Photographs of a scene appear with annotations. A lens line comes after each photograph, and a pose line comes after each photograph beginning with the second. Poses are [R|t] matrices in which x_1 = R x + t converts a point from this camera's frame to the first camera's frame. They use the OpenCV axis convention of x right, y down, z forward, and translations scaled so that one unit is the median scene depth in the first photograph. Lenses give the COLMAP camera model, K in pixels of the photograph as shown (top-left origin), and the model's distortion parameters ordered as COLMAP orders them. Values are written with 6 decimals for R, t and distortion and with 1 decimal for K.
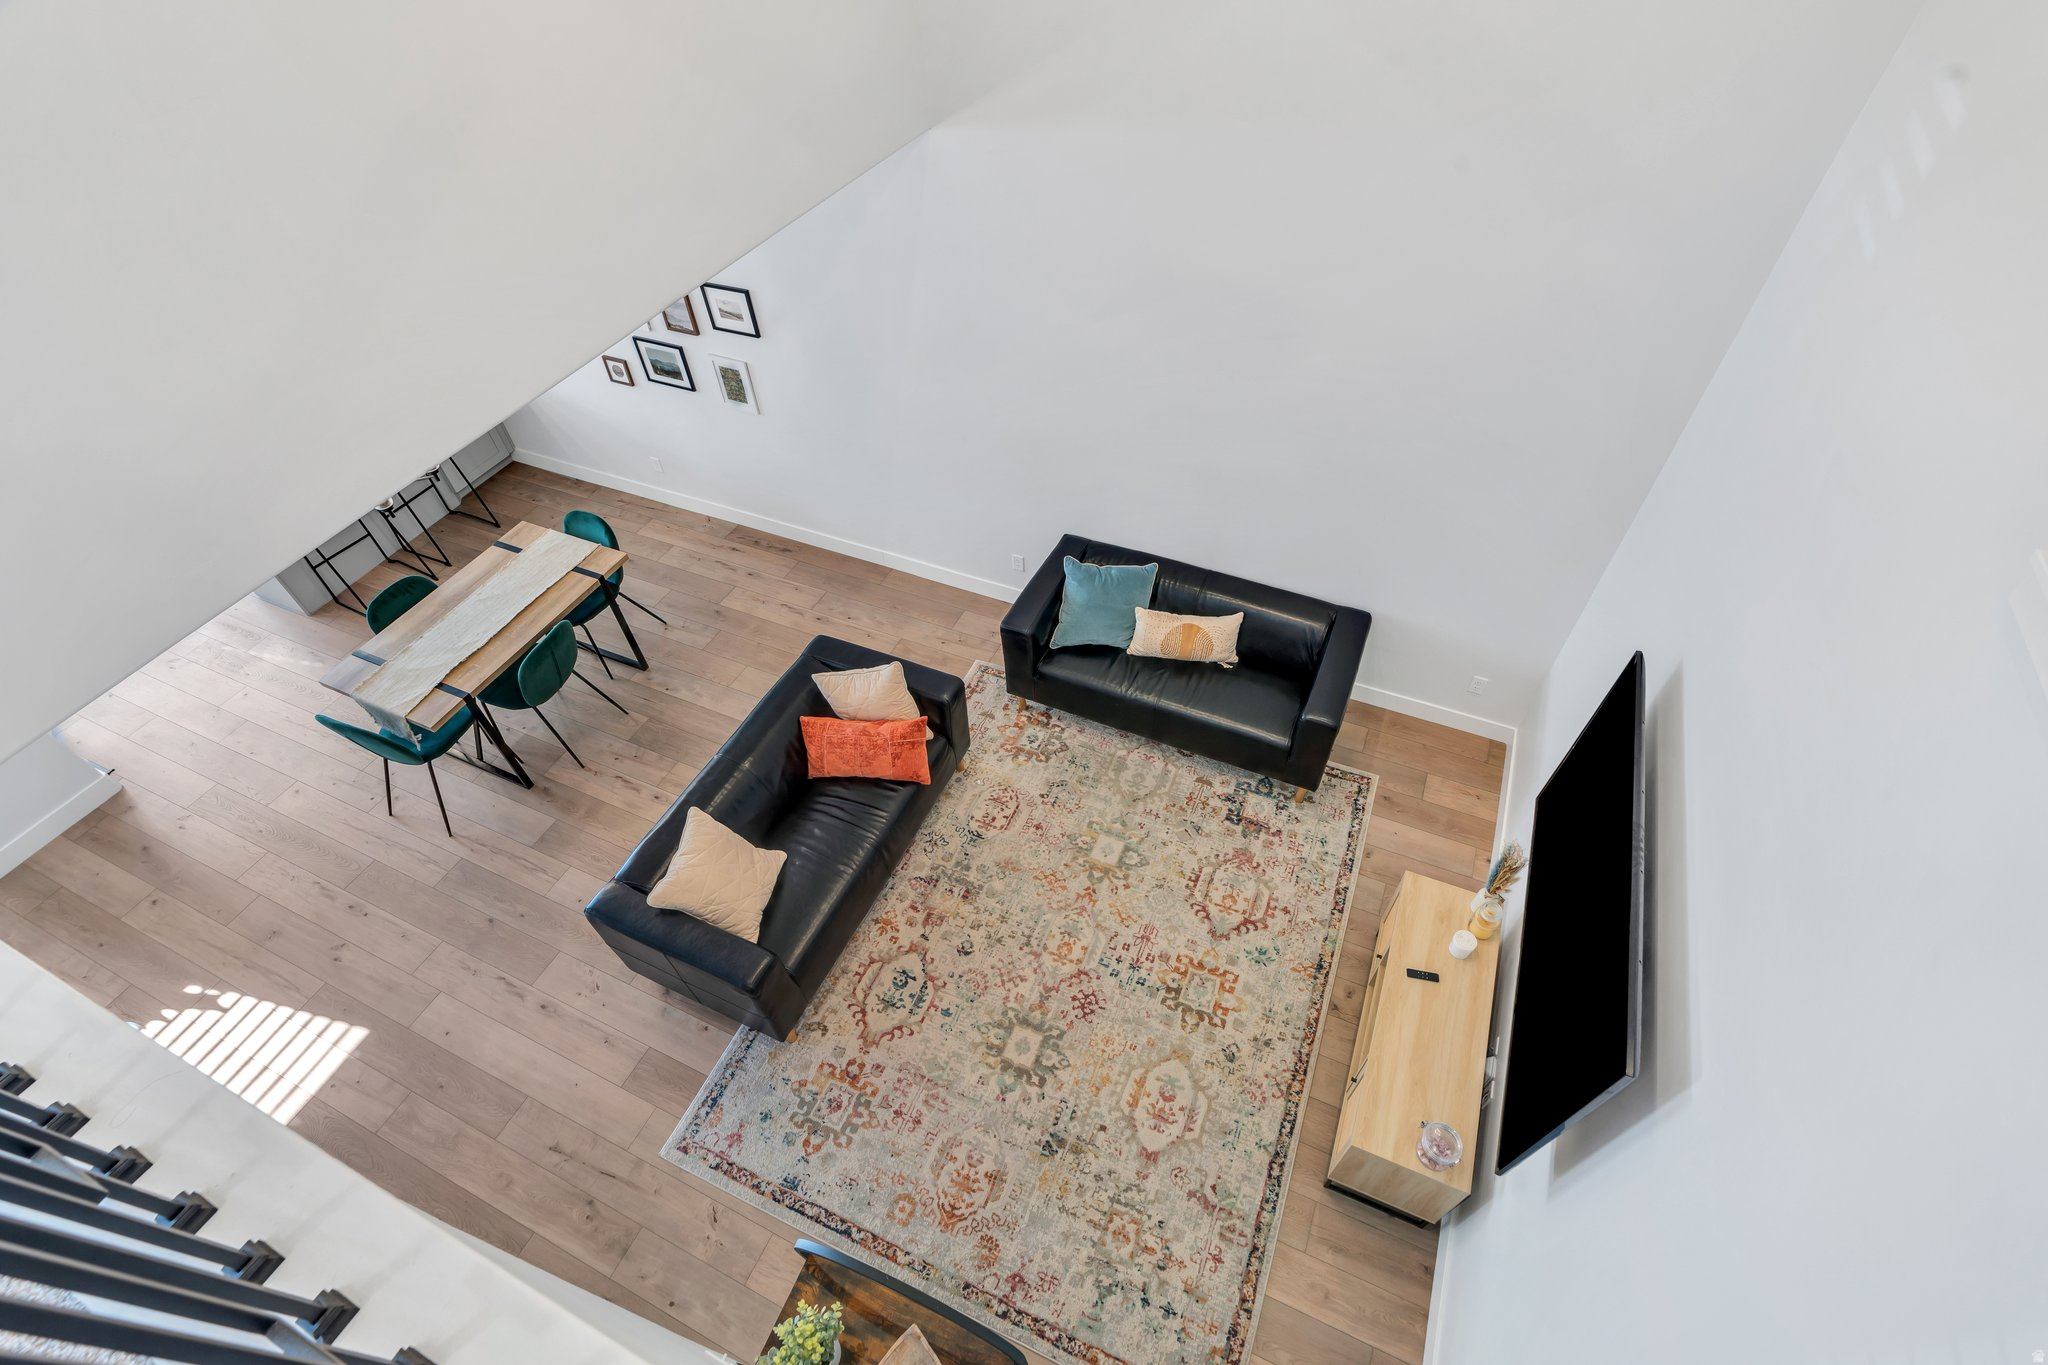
lens RADIAL K [[927.4, 0, 1033.5], [0, 927.4, 680.0], [0, 0, 1]] dist [-0.008226, 0.002821]
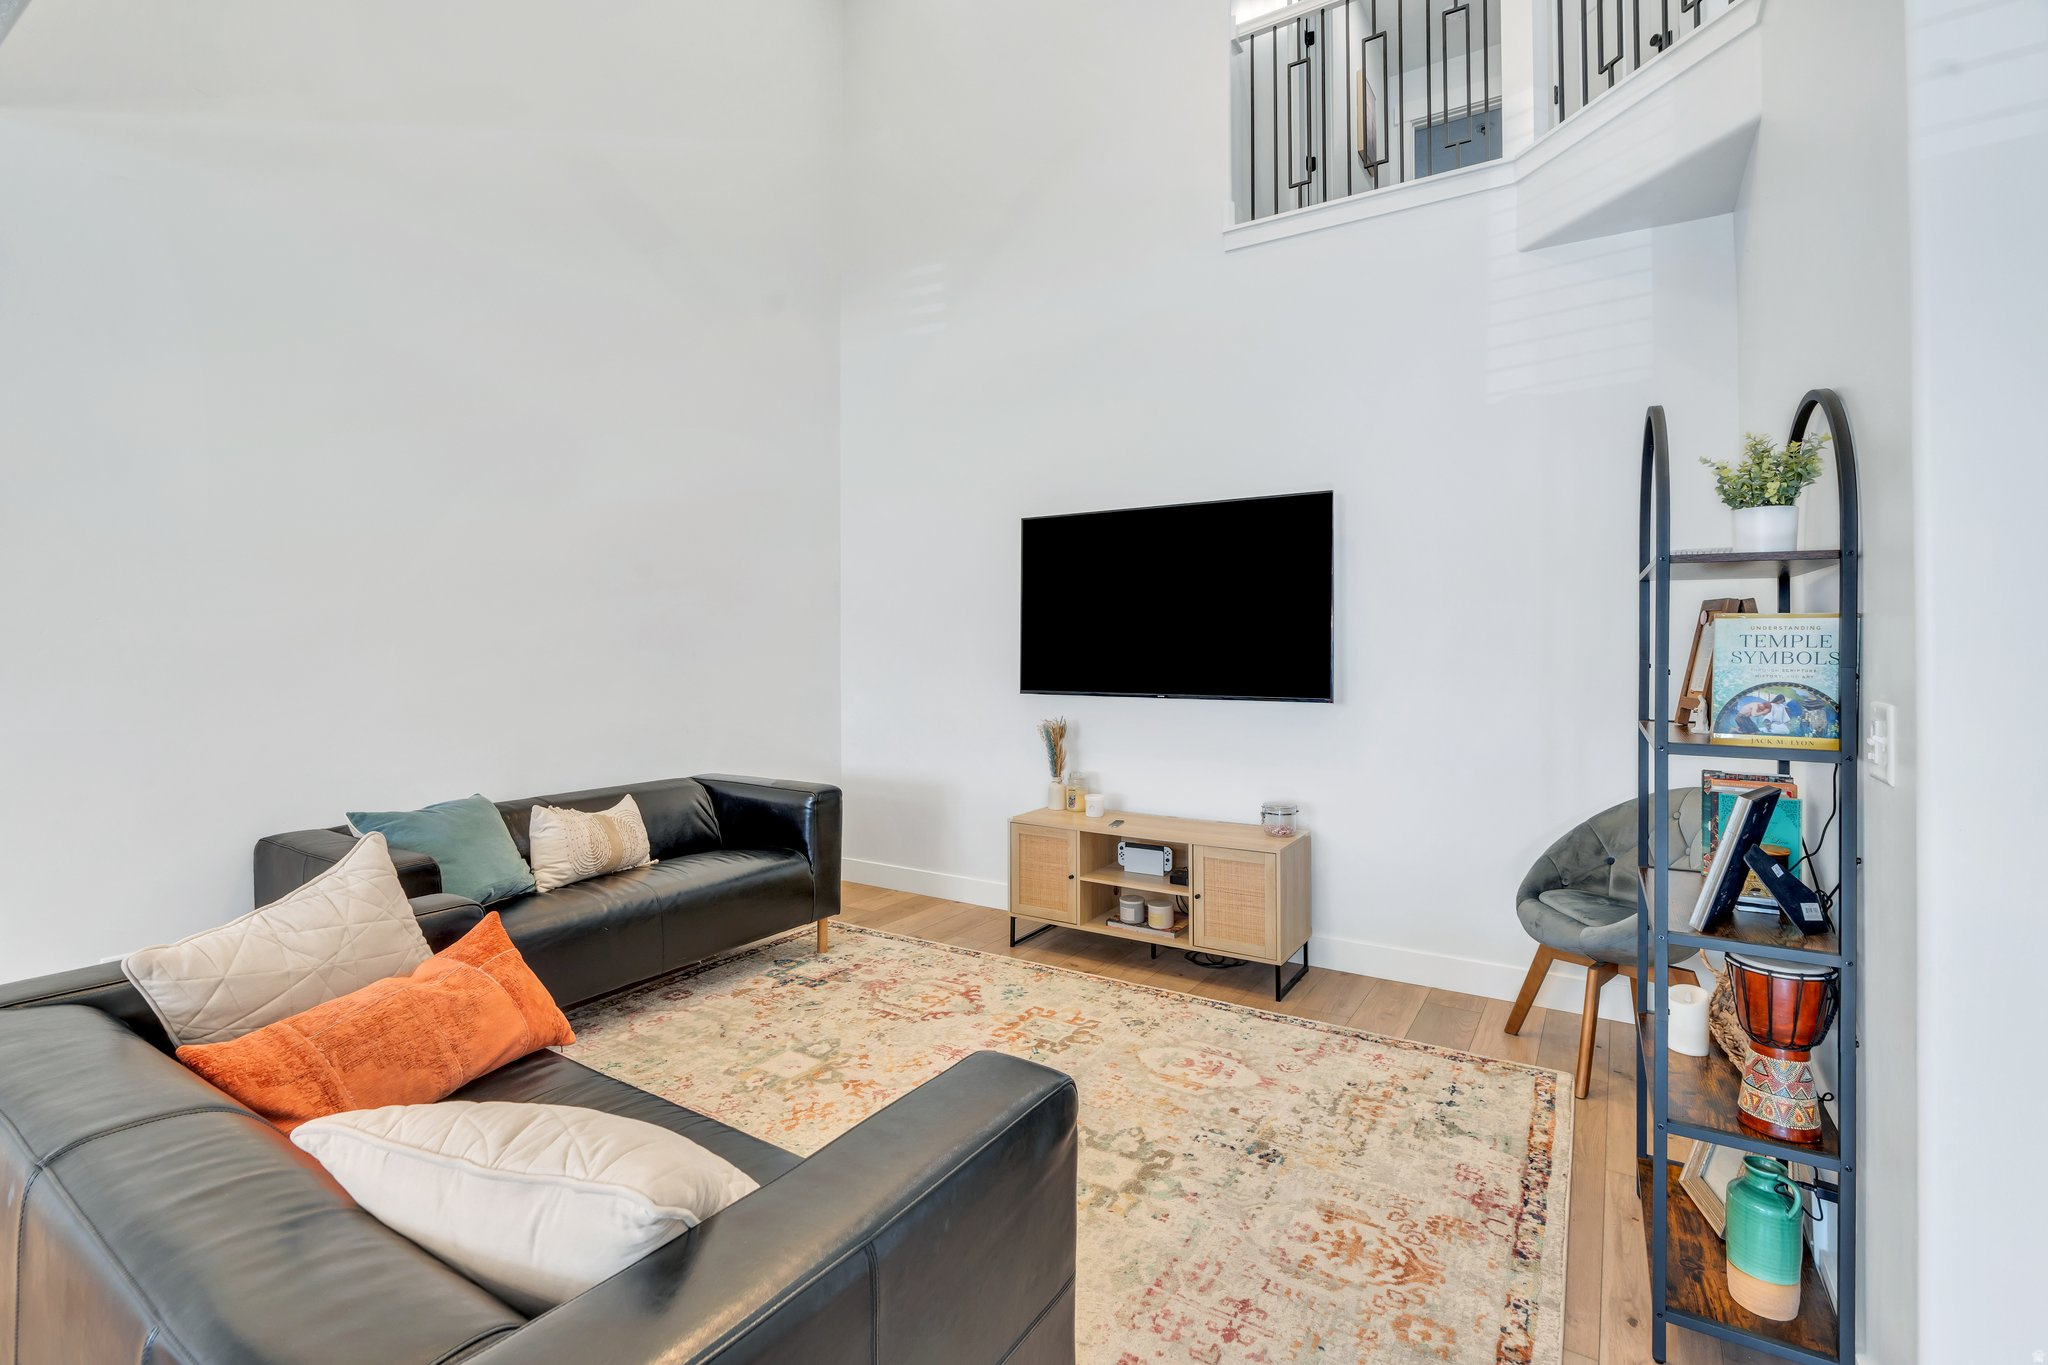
lens RADIAL K [[927.4, 0, 1021.6], [0, 927.4, 645.0], [0, 0, 1]] dist [-0.008226, 0.002821]
pose [[0.154202, 0.035134, 0.987414, -0.553252], [0.724219, 0.675795, -0.137146, 0.209252], [-0.672108, 0.736252, 0.078764, 0.710706]]
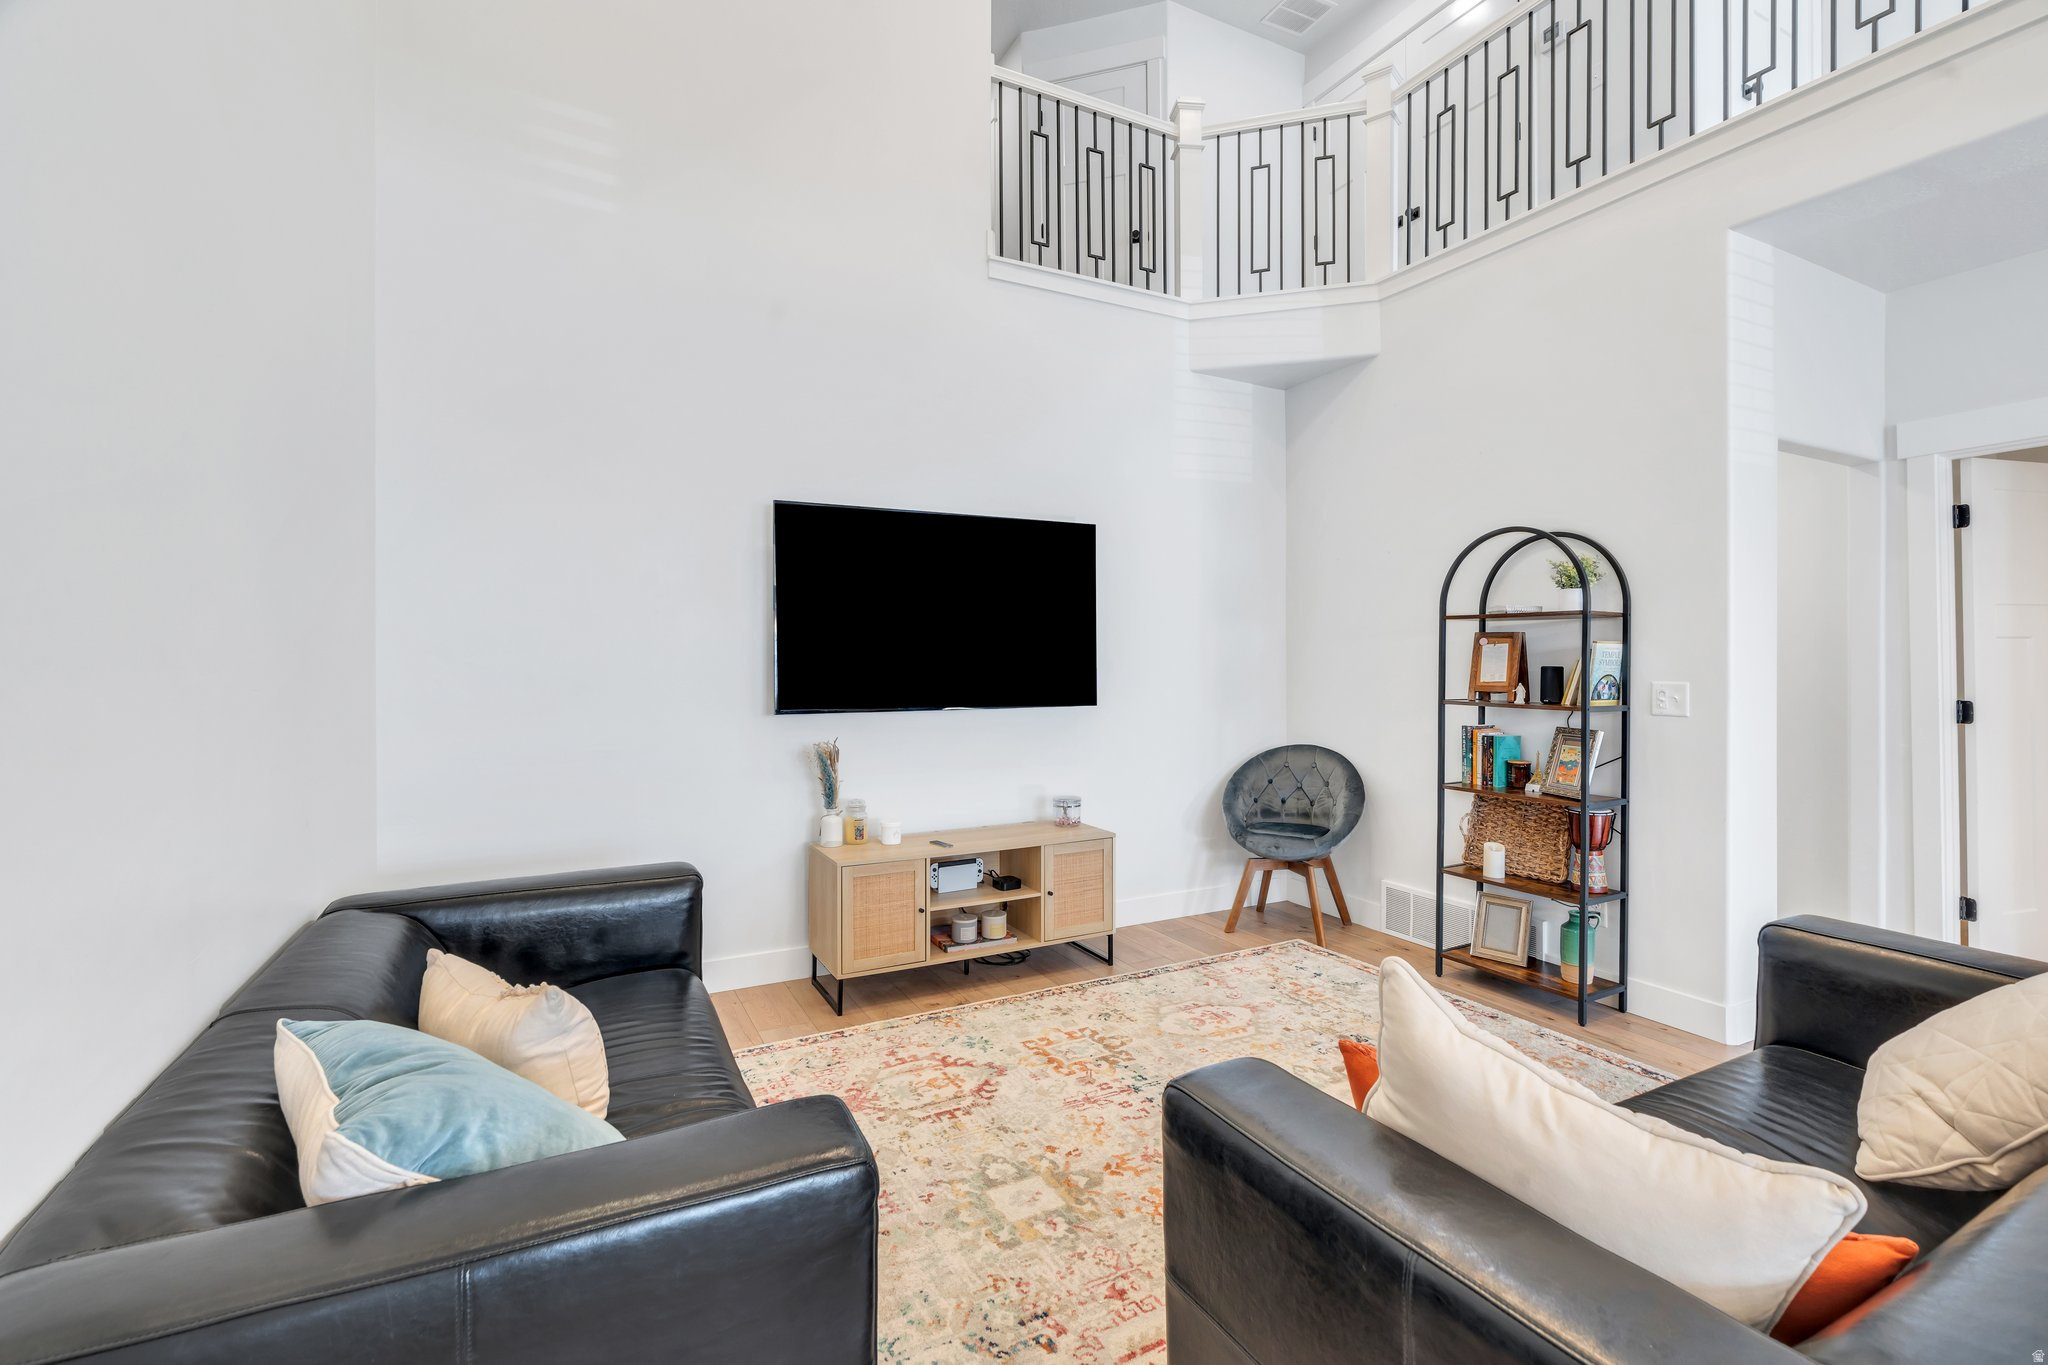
lens RADIAL K [[927.4, 0, 1027.7], [0, 927.4, 661.6], [0, 0, 1]] dist [-0.008226, 0.002821]
pose [[-0.783368, 0.032325, 0.620717, -0.240235], [0.475017, 0.675199, 0.564327, -0.286762], [-0.400866, 0.736927, -0.544285, 1.155834]]
